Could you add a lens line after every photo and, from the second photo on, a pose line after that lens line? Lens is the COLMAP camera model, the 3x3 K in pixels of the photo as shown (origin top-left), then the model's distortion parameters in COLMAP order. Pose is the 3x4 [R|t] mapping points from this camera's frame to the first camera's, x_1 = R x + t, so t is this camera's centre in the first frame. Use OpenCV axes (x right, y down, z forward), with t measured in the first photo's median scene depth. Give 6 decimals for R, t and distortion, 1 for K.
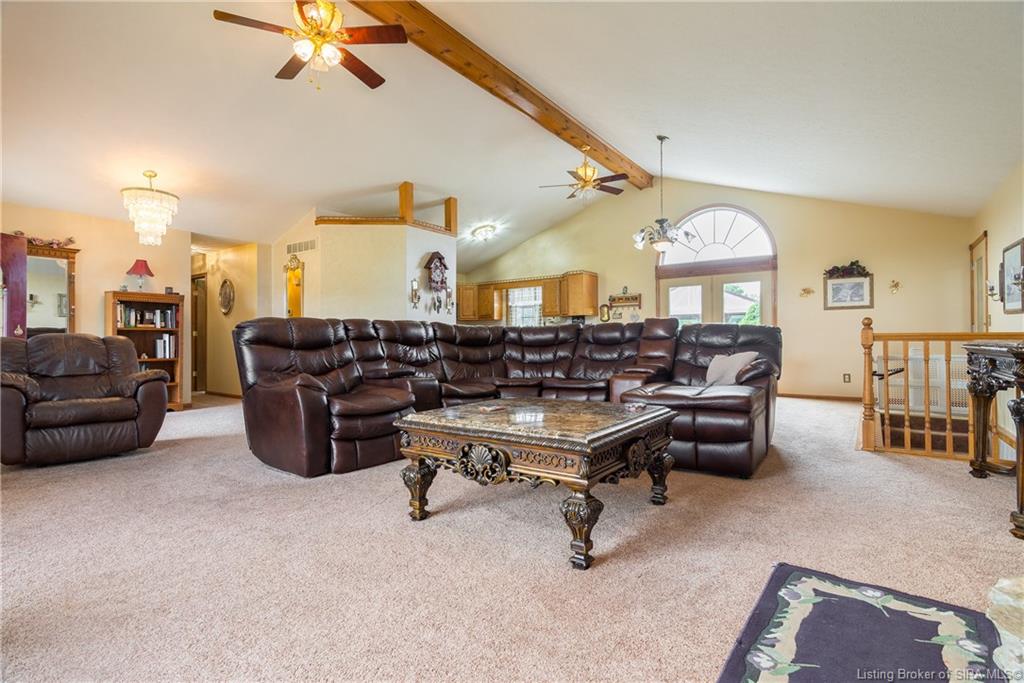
lens RADIAL K [[499.4, 0, 508.5], [0, 499.4, 340.1], [0, 0, 1]] dist [0.002403, 0.000612]
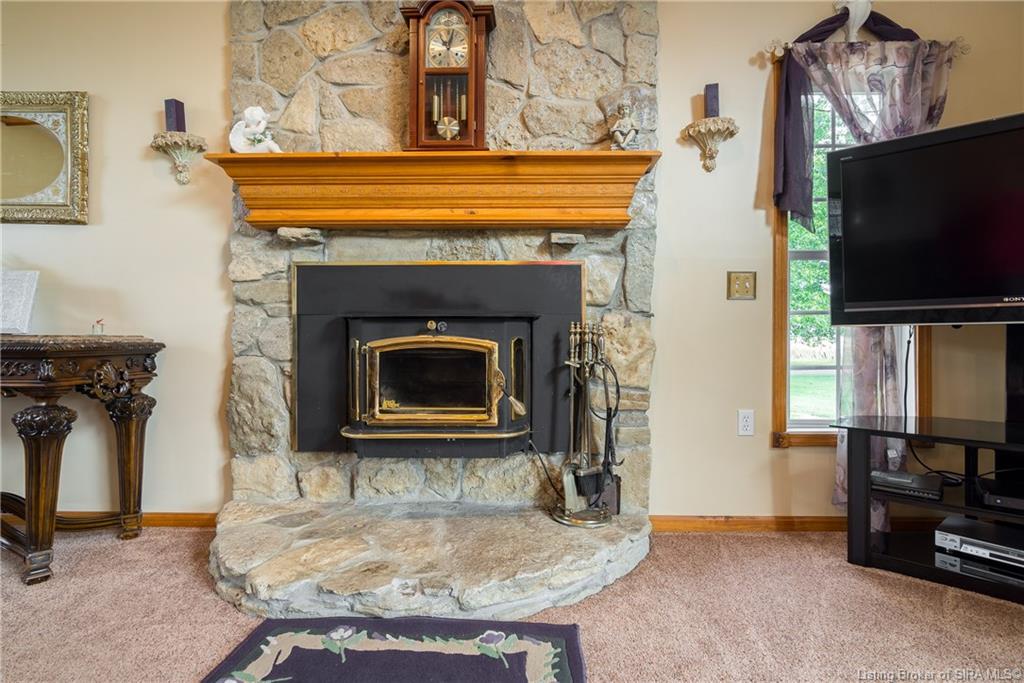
lens RADIAL K [[499.4, 0, 520.3], [0, 499.4, 334.6], [0, 0, 1]] dist [0.002403, 0.000612]
pose [[-0.574328, 0.000801, 0.818625, -0.024538], [0.000595, 1.000000, -0.000562, 0.000760], [-0.818625, 0.000164, -0.574328, 0.262791]]
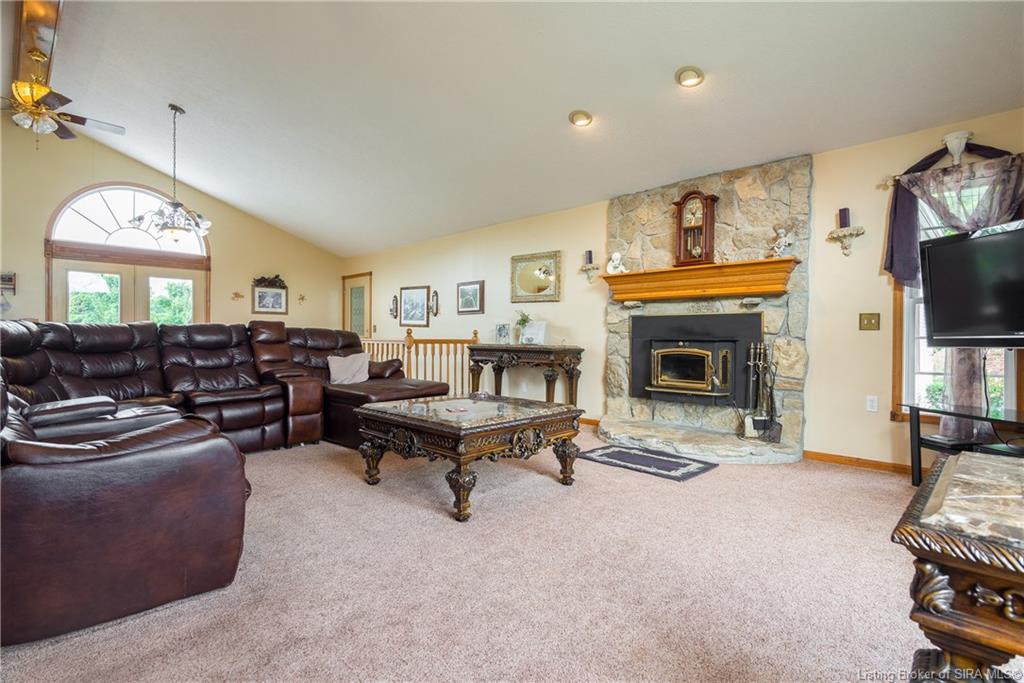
lens RADIAL K [[499.4, 0, 518.0], [0, 499.4, 342.9], [0, 0, 1]] dist [0.002403, 0.000612]
pose [[0.129437, -0.007933, 0.991556, -0.430151], [-0.008655, 0.999921, 0.009129, -0.009827], [-0.991550, -0.009764, 0.129358, 0.267471]]
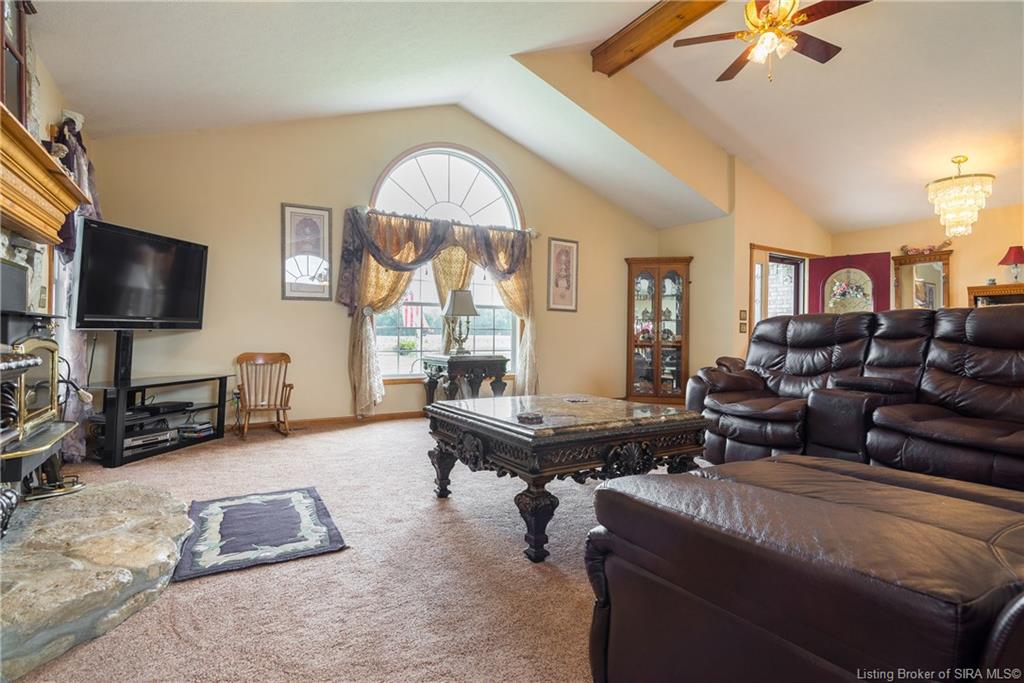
lens RADIAL K [[499.4, 0, 500.1], [0, 499.4, 332.1], [0, 0, 1]] dist [0.002403, 0.000612]
pose [[-0.403764, -0.009542, -0.914814, 0.385825], [-0.003814, 0.999954, -0.008746, 0.000600], [0.914855, -0.000042, -0.403782, 0.481577]]
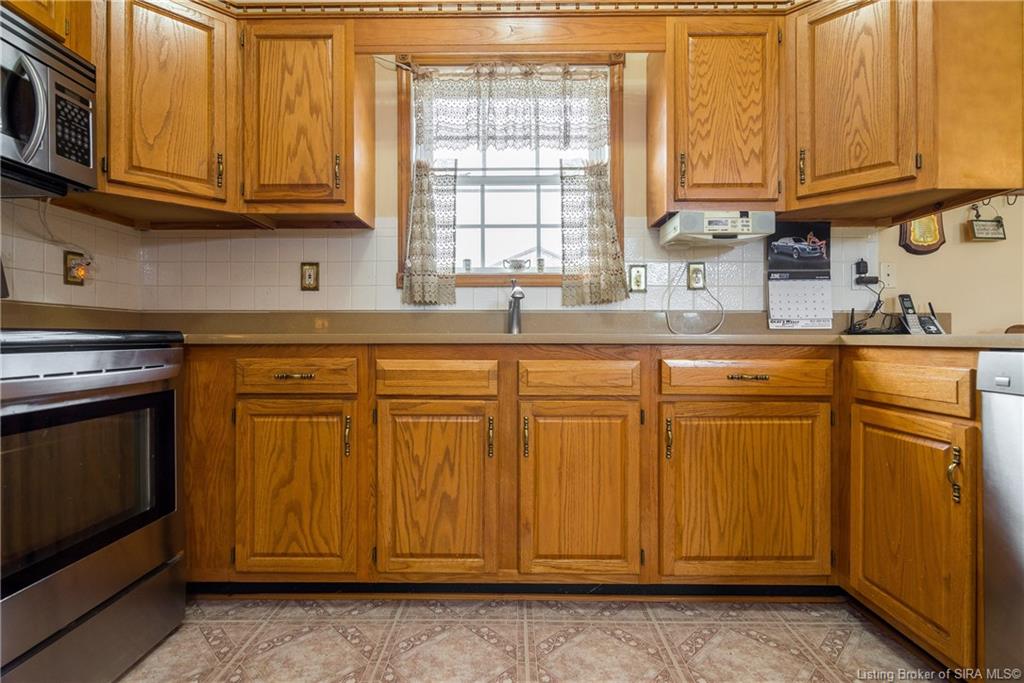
lens RADIAL K [[499.4, 0, 510.3], [0, 499.4, 335.9], [0, 0, 1]] dist [0.002403, 0.000612]
pose [[0.813143, 0.010696, 0.581966, -0.134942], [-0.008254, 0.999943, -0.006846, 0.006389], [-0.582006, 0.000763, 0.813184, 1.264289]]
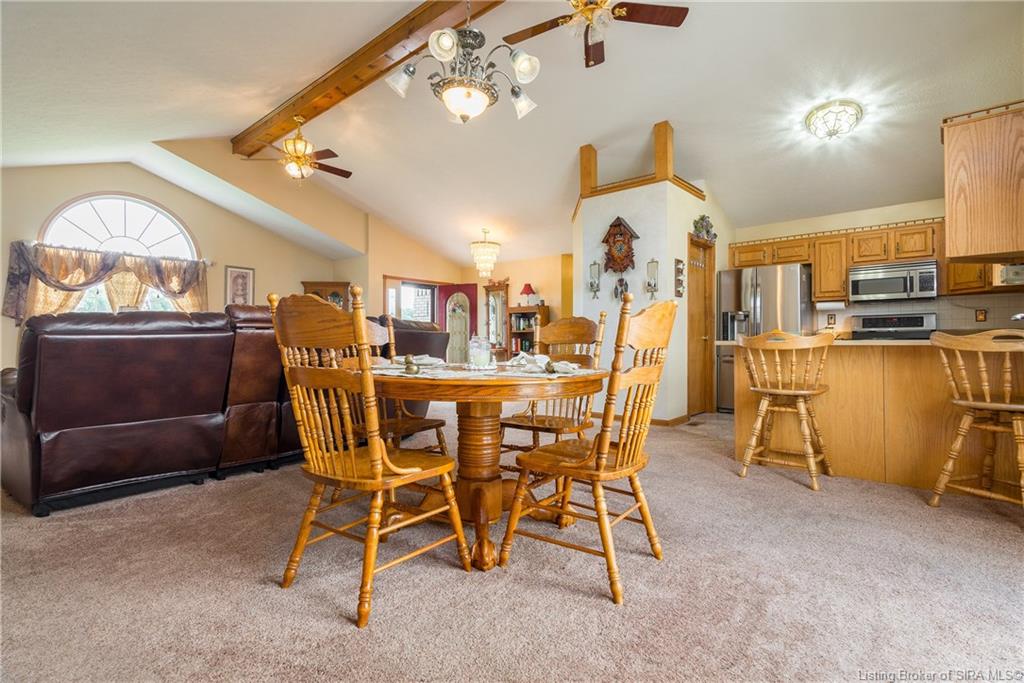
lens RADIAL K [[499.4, 0, 512.1], [0, 499.4, 336.4], [0, 0, 1]] dist [0.002403, 0.000612]
pose [[-0.093601, -0.005763, -0.995593, 0.648694], [0.005334, 0.999966, -0.006289, 0.001520], [0.995596, -0.005899, -0.093567, 0.990993]]
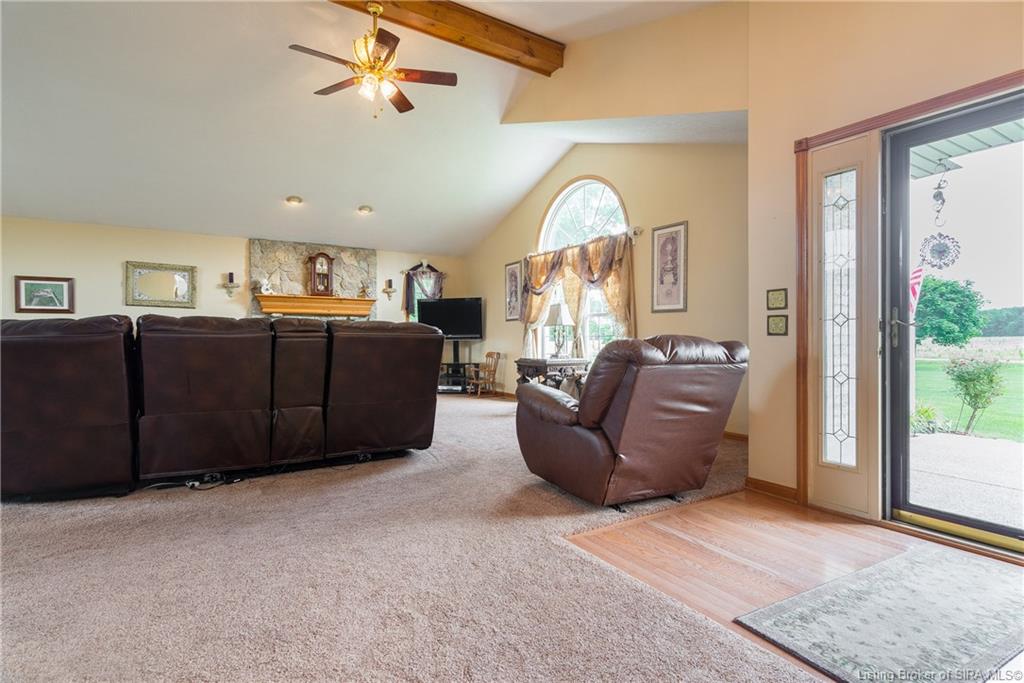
lens RADIAL K [[499.4, 0, 511.1], [0, 499.4, 340.2], [0, 0, 1]] dist [0.002403, 0.000612]
pose [[-0.931961, 0.005187, 0.362520, -0.554822], [0.004493, 0.999986, -0.002759, -0.002187], [-0.362529, -0.000942, -0.931972, 1.016632]]
